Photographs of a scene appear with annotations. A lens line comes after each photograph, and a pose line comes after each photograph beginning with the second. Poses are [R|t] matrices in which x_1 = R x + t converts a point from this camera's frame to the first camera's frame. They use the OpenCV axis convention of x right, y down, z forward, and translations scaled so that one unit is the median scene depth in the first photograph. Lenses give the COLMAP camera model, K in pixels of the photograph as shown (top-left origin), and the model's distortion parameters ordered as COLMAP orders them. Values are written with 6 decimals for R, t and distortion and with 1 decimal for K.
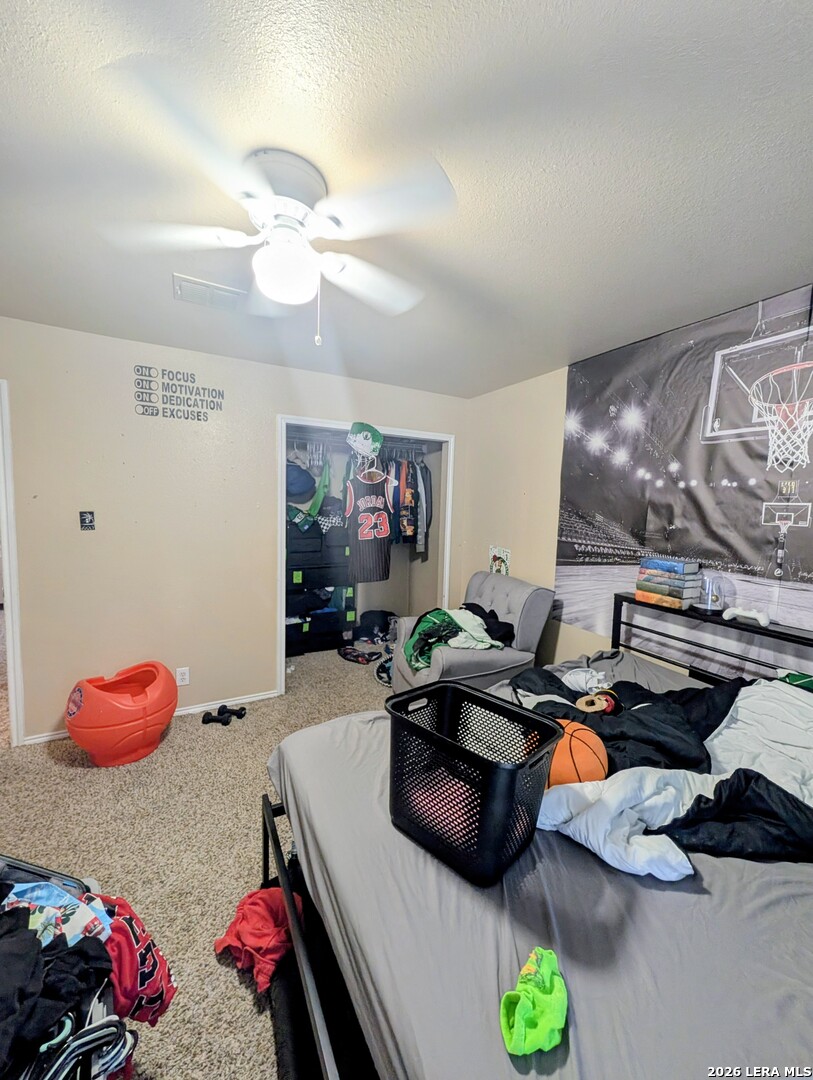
lens RADIAL K [[423.3, 0, 407.6], [0, 423.3, 537.6], [0, 0, 1]] dist [0.003050, -0.000093]
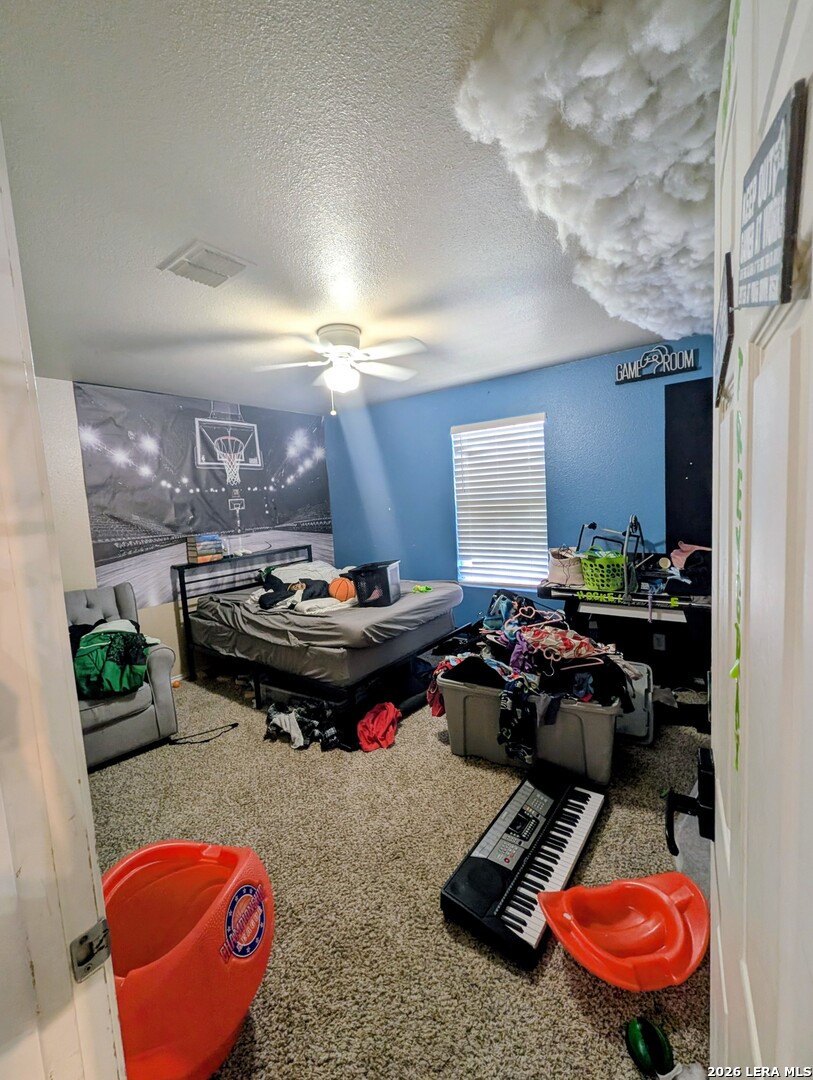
lens RADIAL K [[448.5, 0, 402.2], [0, 448.5, 539.0], [0, 0, 1]] dist [-0.016896, 0.000092]
pose [[-0.433504, -0.092183, 0.896424, -1.137861], [0.120312, 0.979928, 0.158952, -0.103723], [-0.893084, 0.176757, -0.413712, 0.881335]]
